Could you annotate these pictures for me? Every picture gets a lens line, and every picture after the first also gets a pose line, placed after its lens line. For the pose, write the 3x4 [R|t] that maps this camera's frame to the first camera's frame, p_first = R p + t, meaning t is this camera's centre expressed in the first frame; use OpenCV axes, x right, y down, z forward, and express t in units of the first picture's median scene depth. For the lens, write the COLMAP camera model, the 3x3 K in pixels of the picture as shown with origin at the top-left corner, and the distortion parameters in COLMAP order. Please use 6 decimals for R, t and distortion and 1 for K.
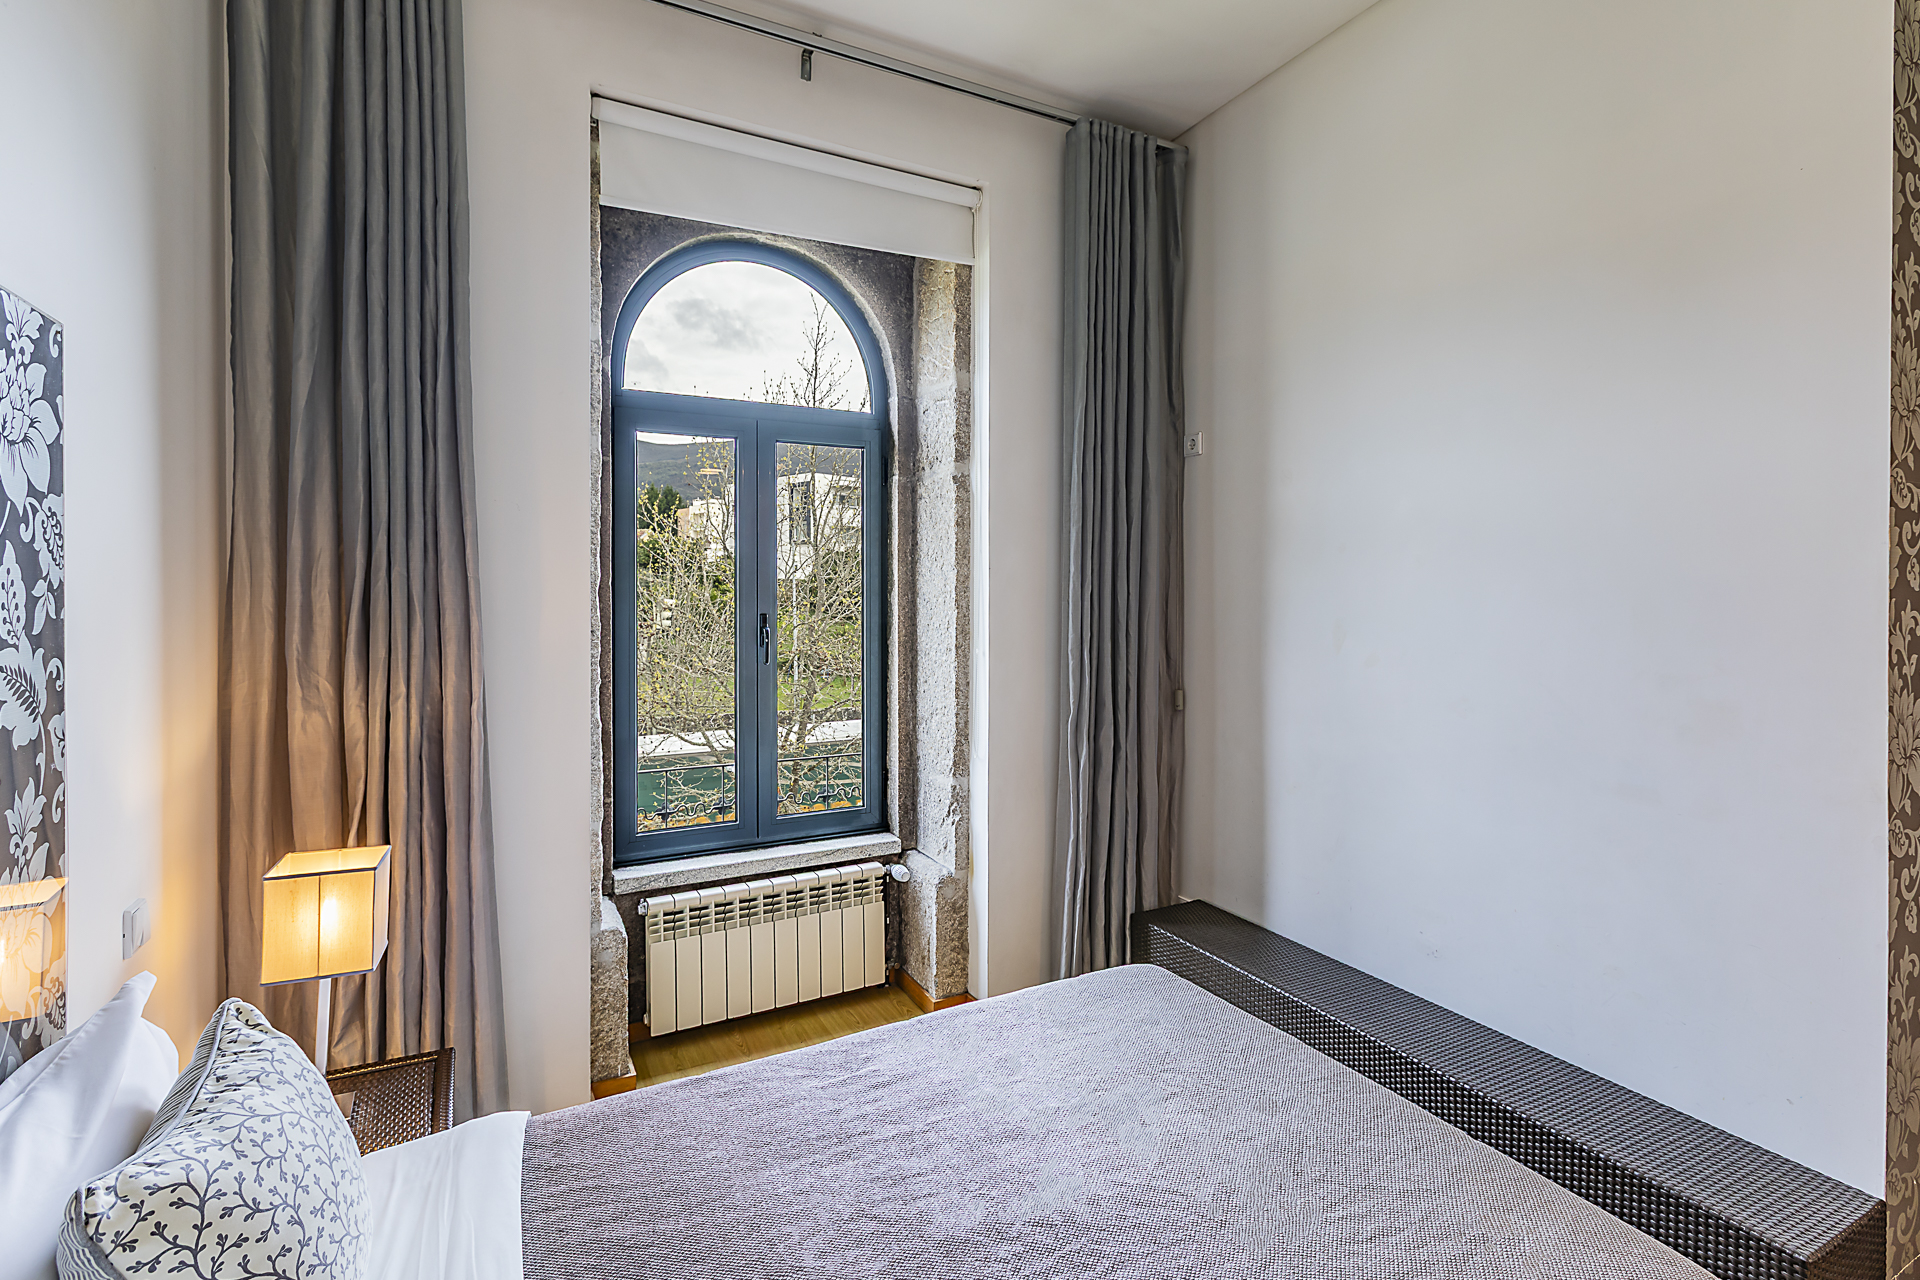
lens RADIAL K [[923.4, 0, 969.0], [0, 923.4, 601.7], [0, 0, 1]] dist [-0.002536, 0.000136]
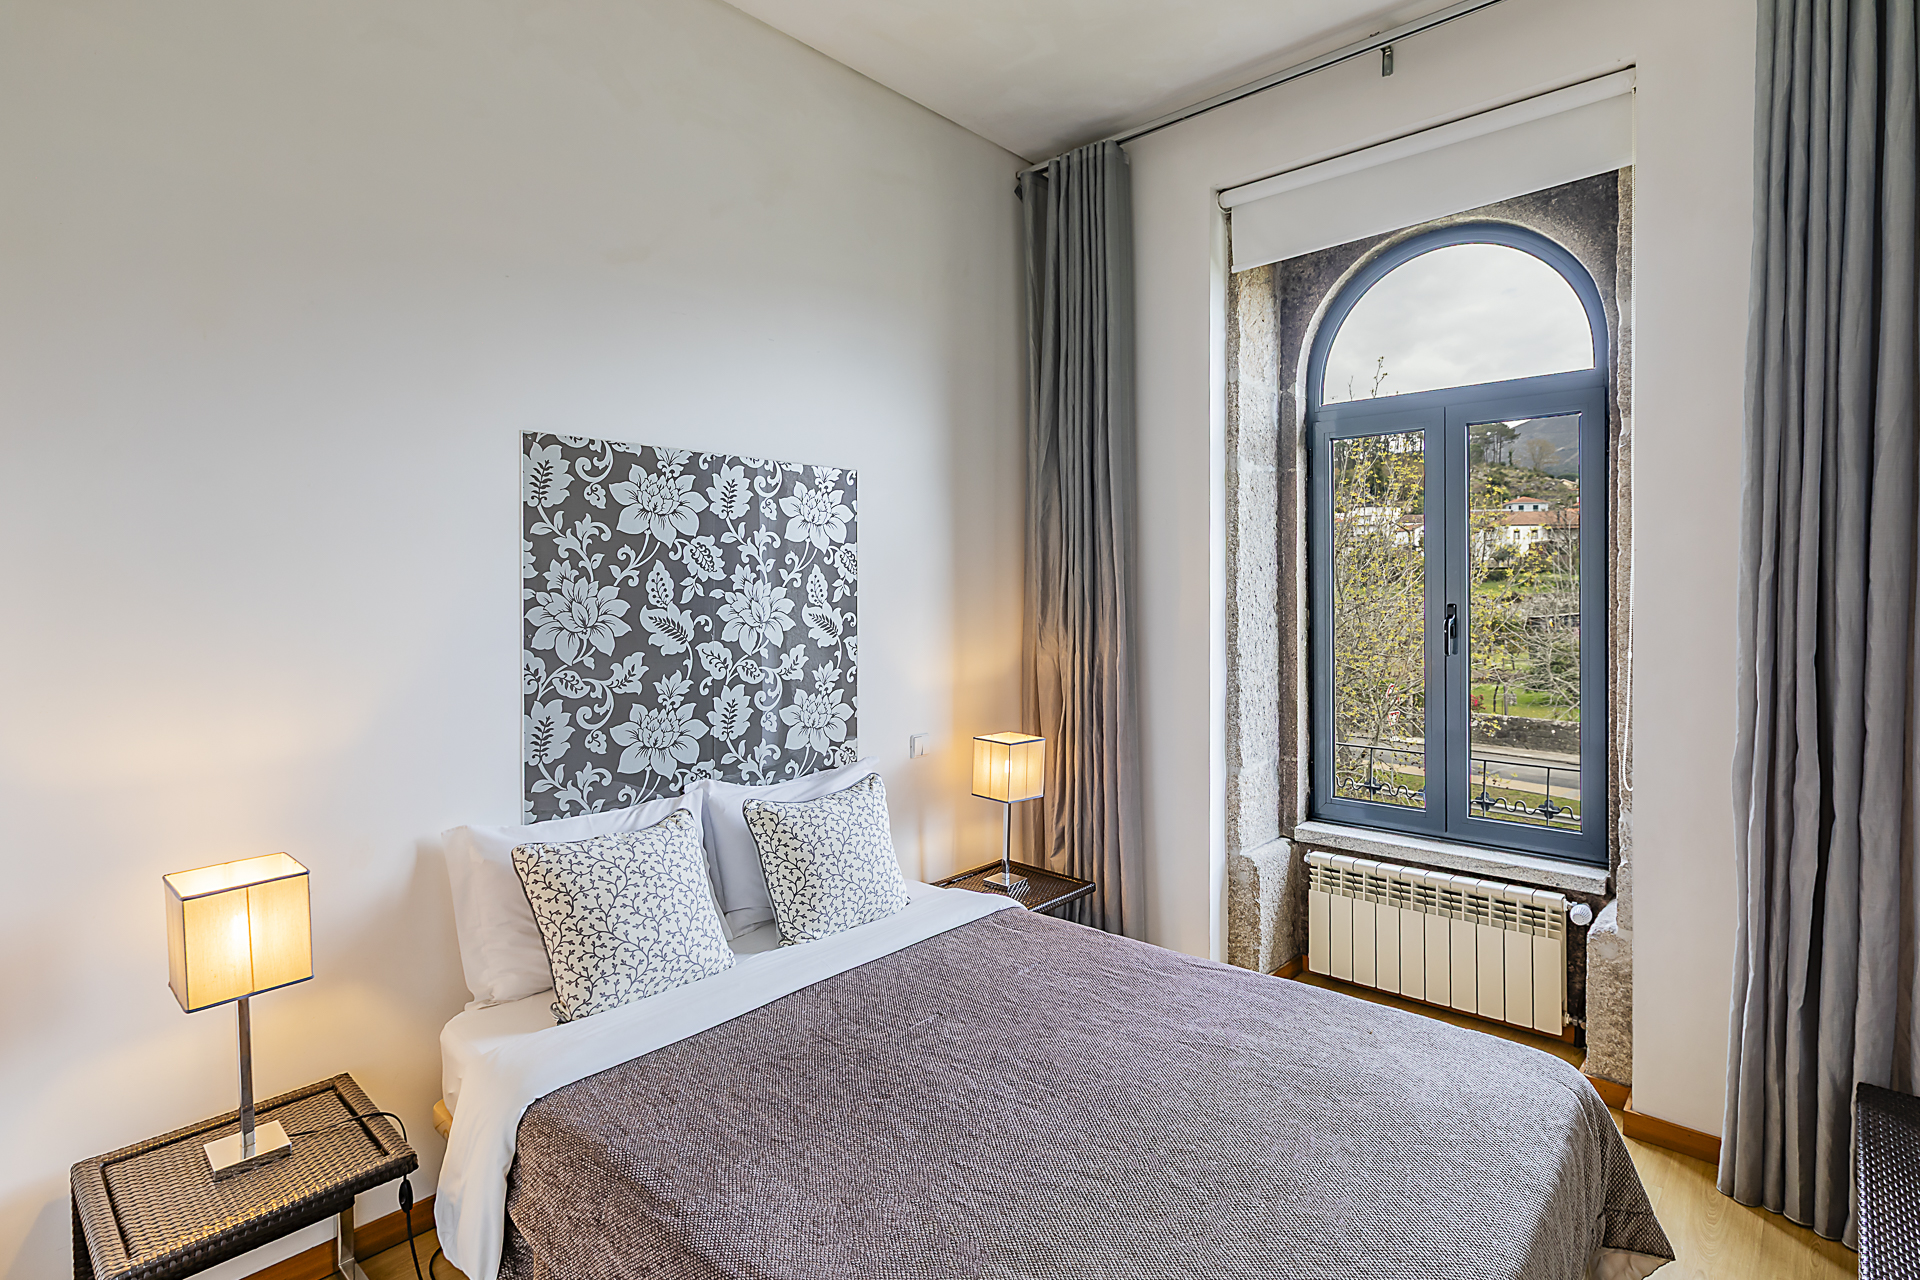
lens RADIAL K [[923.4, 0, 969.0], [0, 923.4, 601.7], [0, 0, 1]] dist [-0.002536, 0.000136]
pose [[0.341049, 0.014929, -0.939927, 0.582000], [-0.005986, 0.999888, 0.013710, -0.000411], [0.940026, 0.000951, 0.341100, 0.208090]]
